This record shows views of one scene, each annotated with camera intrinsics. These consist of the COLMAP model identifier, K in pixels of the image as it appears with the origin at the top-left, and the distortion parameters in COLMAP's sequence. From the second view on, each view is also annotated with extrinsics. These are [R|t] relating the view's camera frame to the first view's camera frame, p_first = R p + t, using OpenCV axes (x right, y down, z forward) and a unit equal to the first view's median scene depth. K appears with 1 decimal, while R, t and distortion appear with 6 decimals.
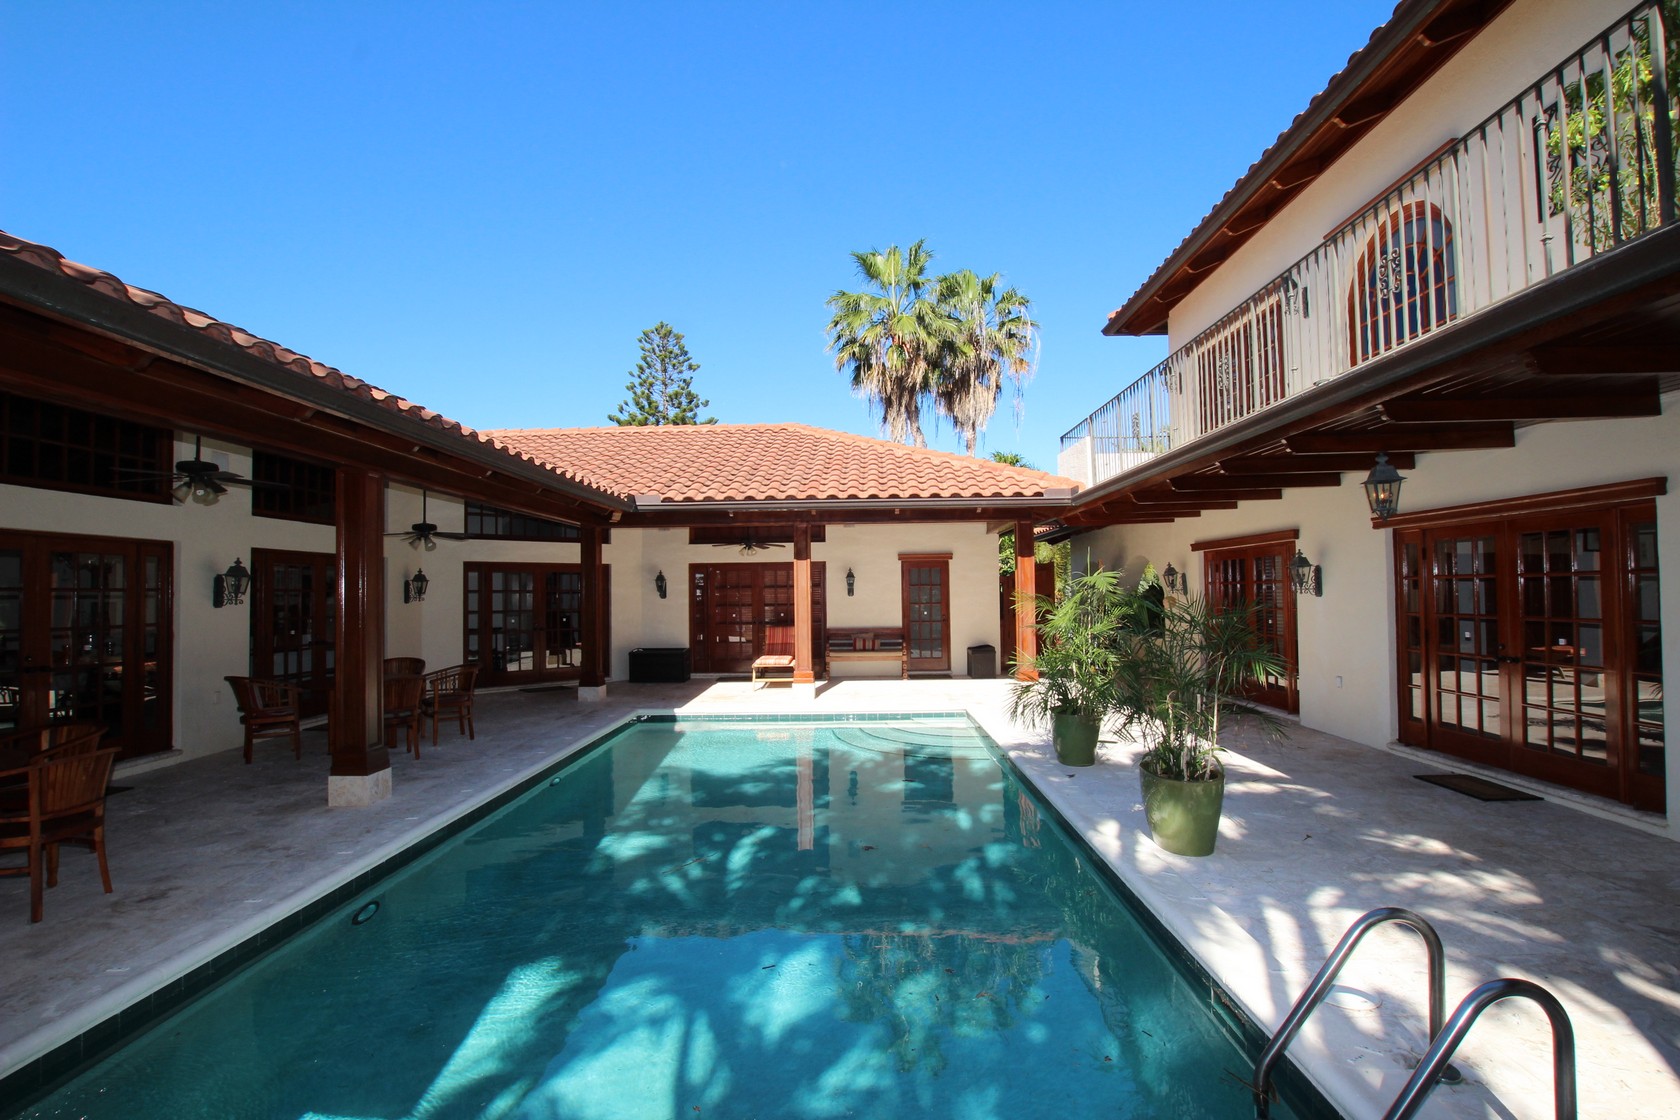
lens RADIAL K [[781.2, 0, 846.1], [0, 781.2, 569.8], [0, 0, 1]] dist [-0.036716, 0.000646]
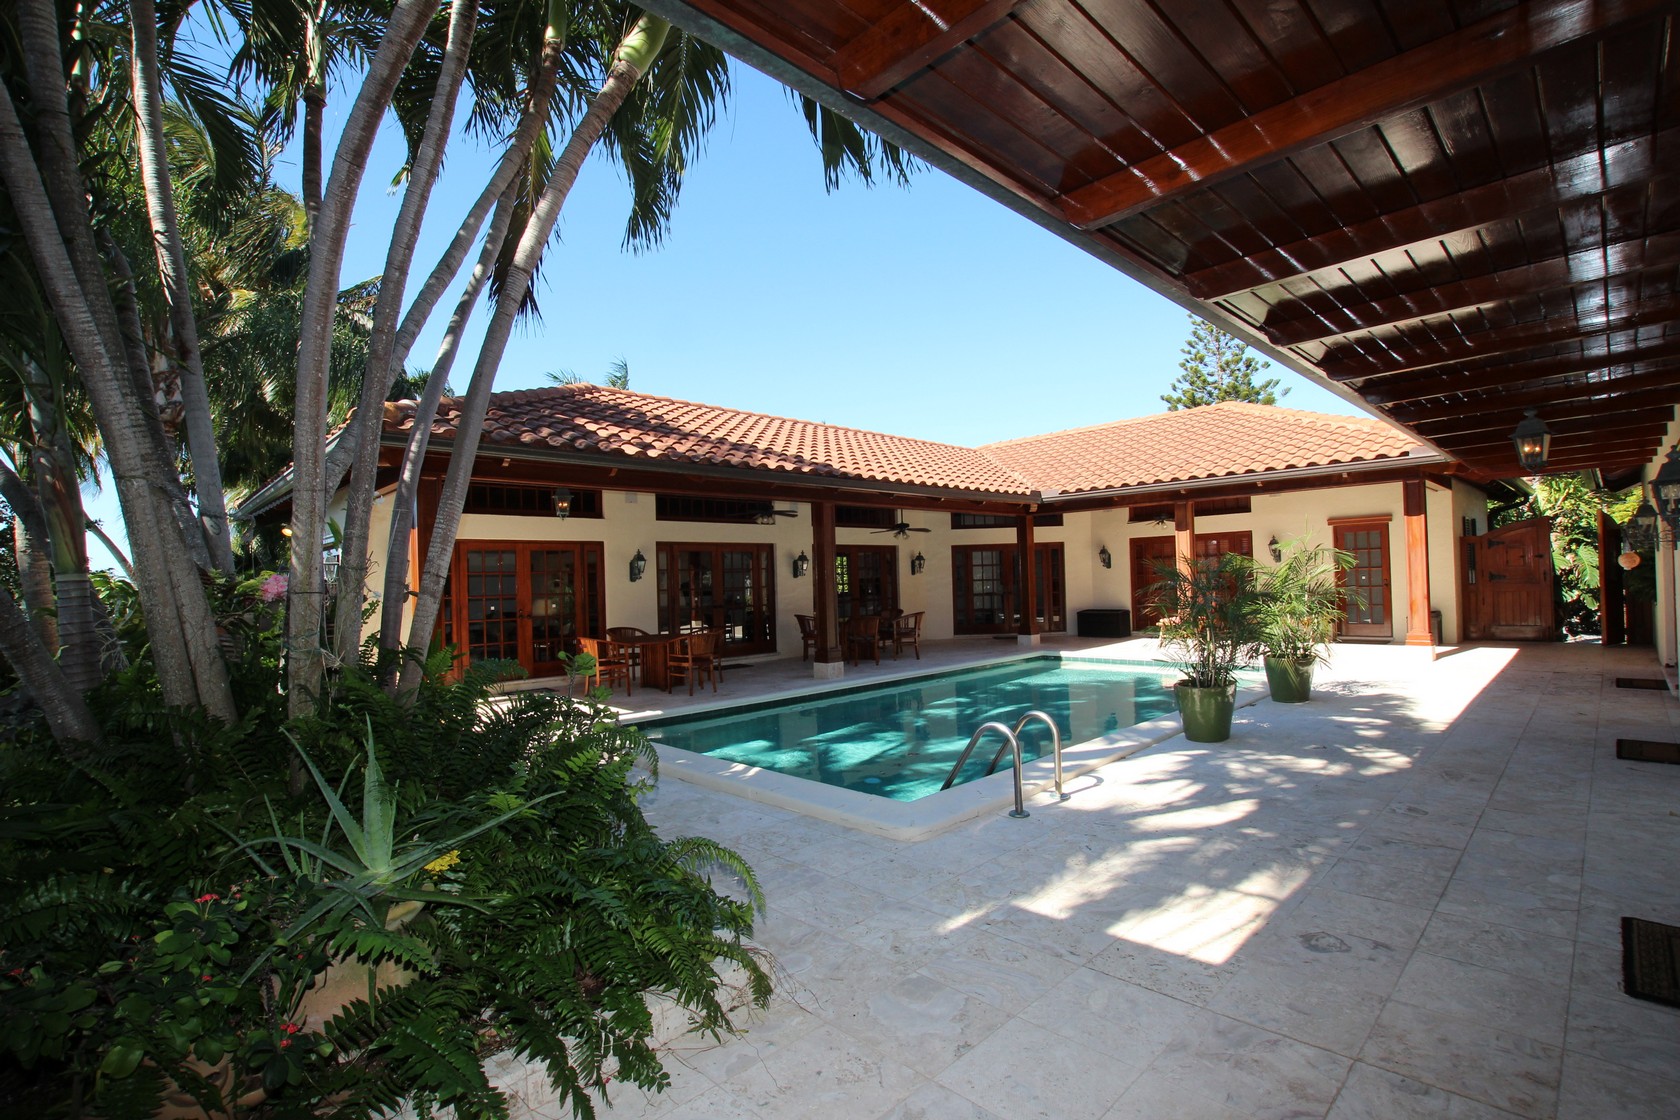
lens RADIAL K [[781.2, 0, 846.1], [0, 781.2, 569.8], [0, 0, 1]] dist [-0.036716, 0.000646]
pose [[0.719167, -0.019349, -0.694568, 0.355308], [0.042027, 0.998993, 0.015686, 0.003872], [0.693565, -0.040471, 0.719256, -0.168004]]
